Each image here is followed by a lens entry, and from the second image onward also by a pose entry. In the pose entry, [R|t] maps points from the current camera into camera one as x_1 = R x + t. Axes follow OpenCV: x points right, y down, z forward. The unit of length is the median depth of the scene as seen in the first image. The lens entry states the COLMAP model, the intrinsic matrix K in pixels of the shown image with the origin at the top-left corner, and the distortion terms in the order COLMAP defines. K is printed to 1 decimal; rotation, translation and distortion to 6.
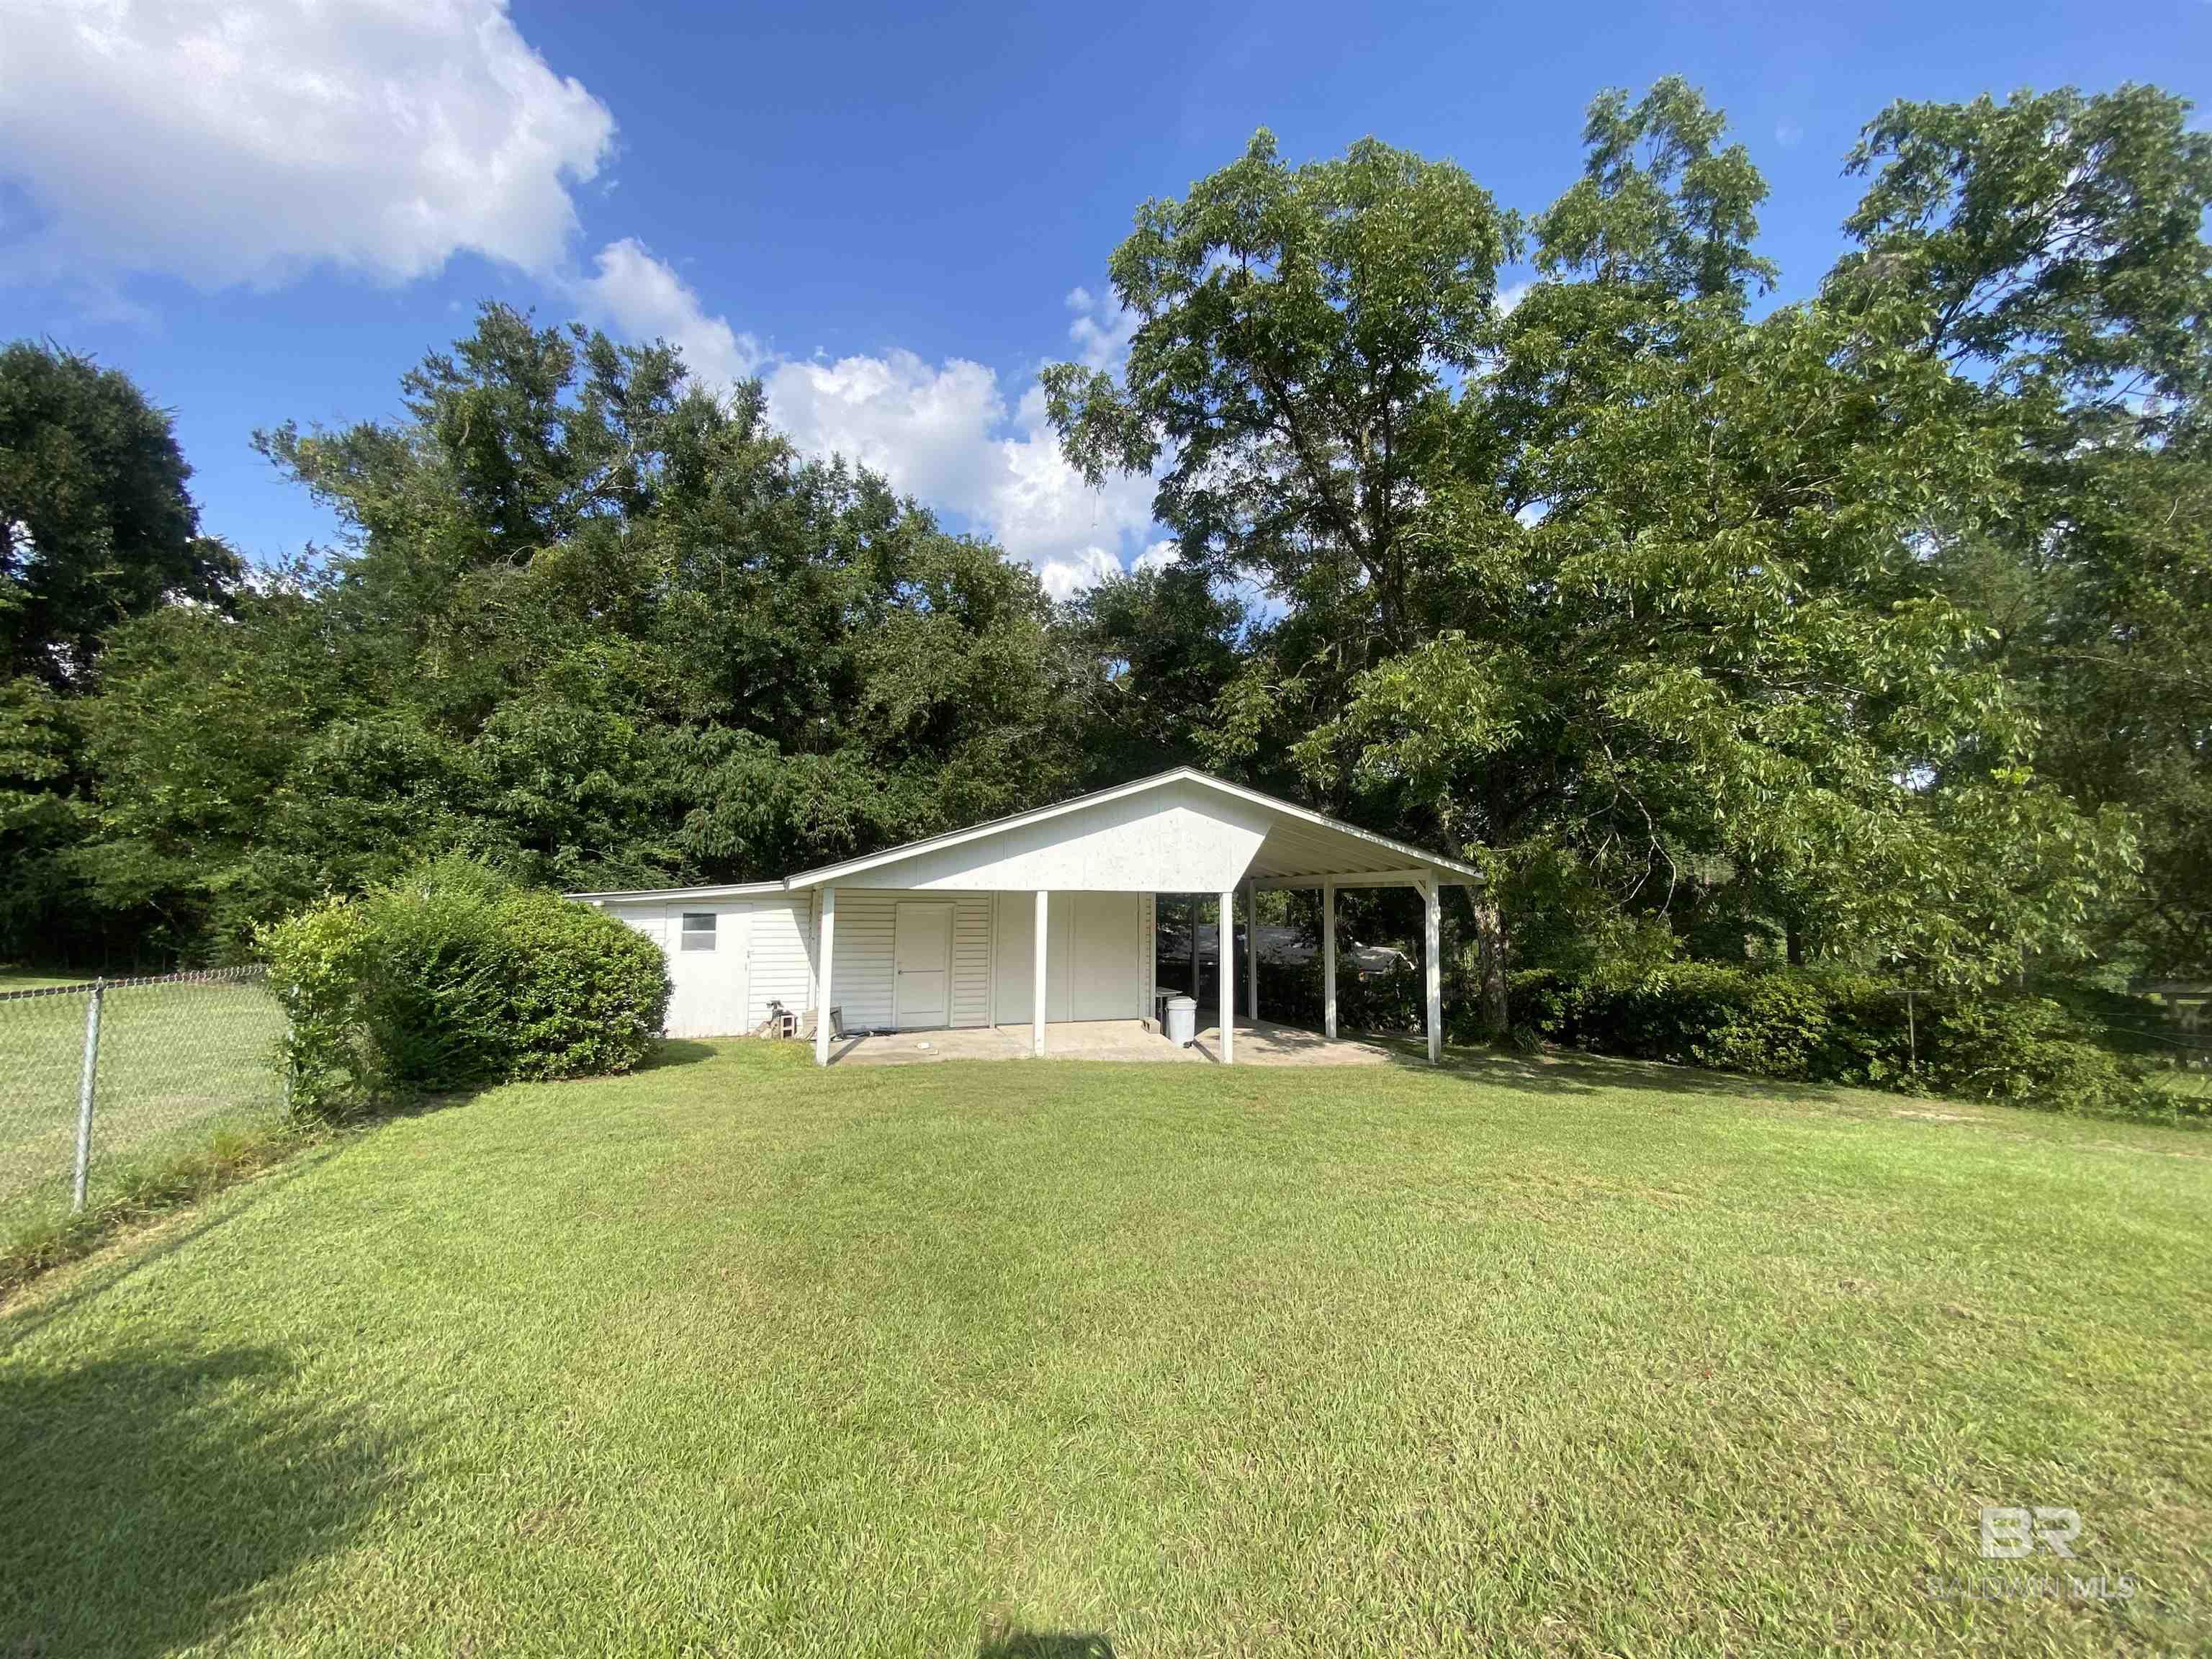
lens RADIAL K [[885.3, 0, 1106.0], [0, 885.3, 829.5], [0, 0, 1]] dist [0.032024, -0.026789]
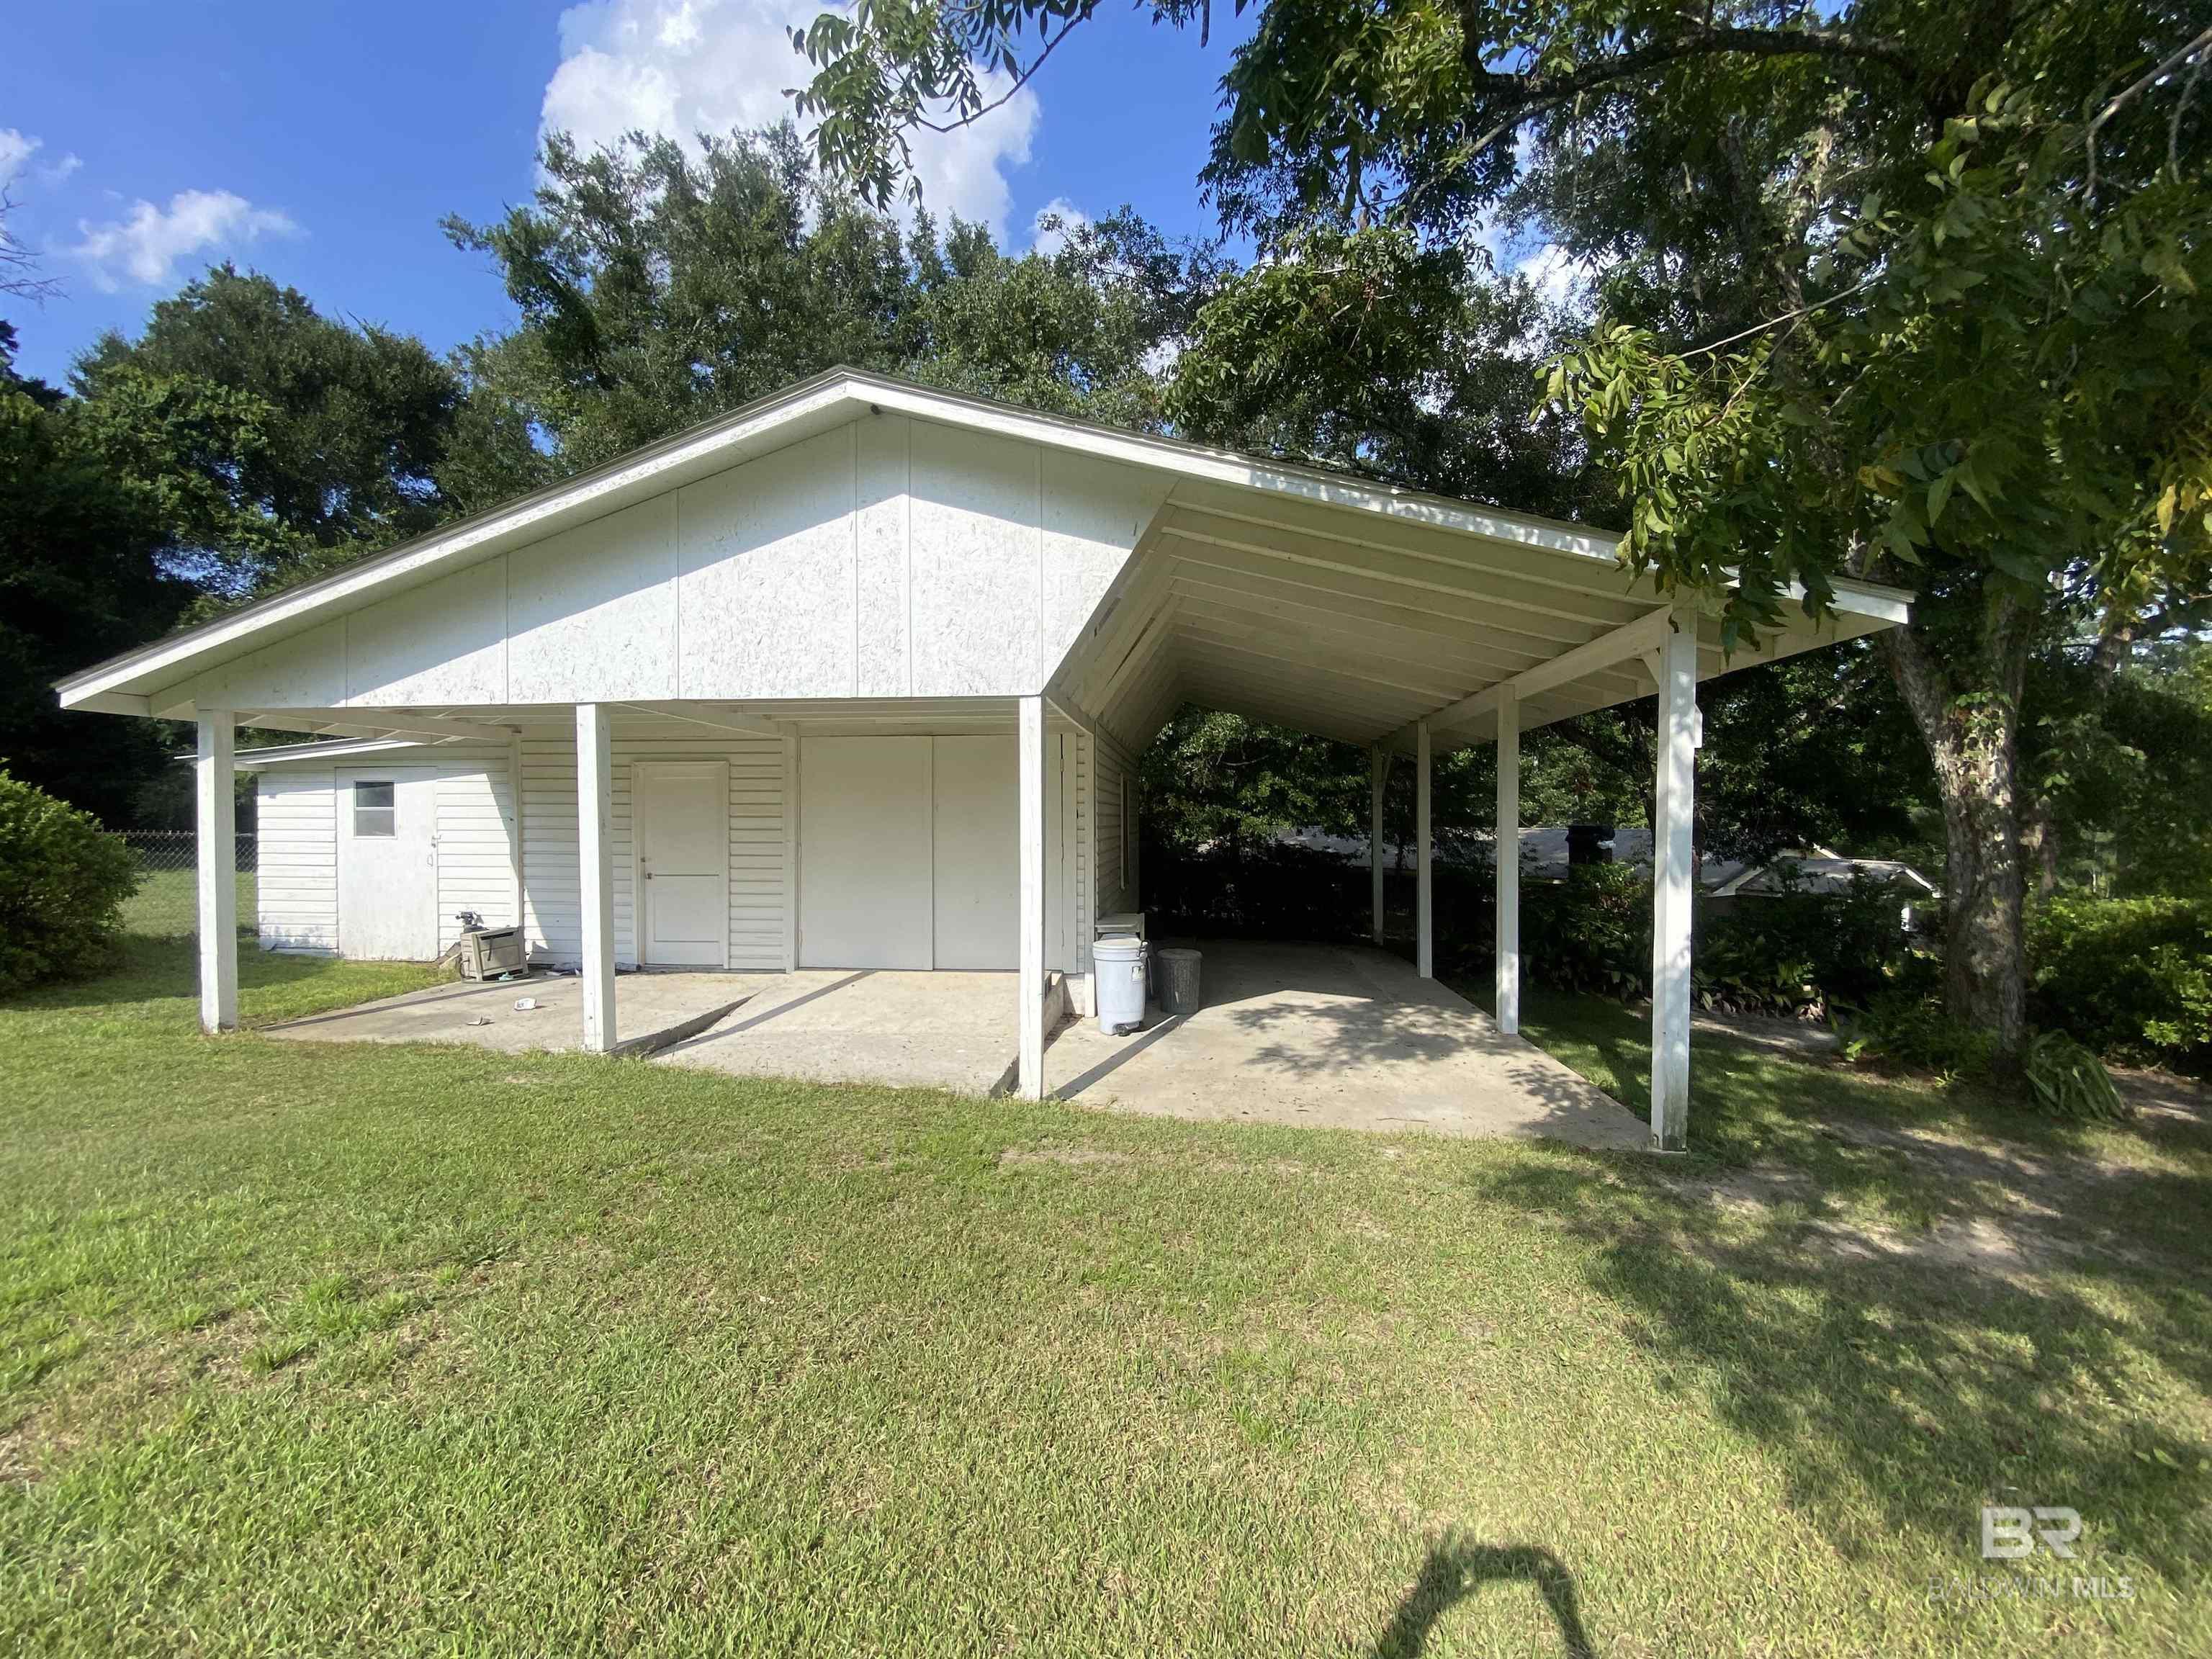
lens RADIAL K [[885.3, 0, 1106.0], [0, 885.3, 829.5], [0, 0, 1]] dist [0.032024, -0.026789]
pose [[0.896345, -0.004864, -0.443331, 0.242874], [0.048441, 0.995028, 0.087023, 0.068586], [0.440703, -0.099478, 0.892124, 0.441706]]
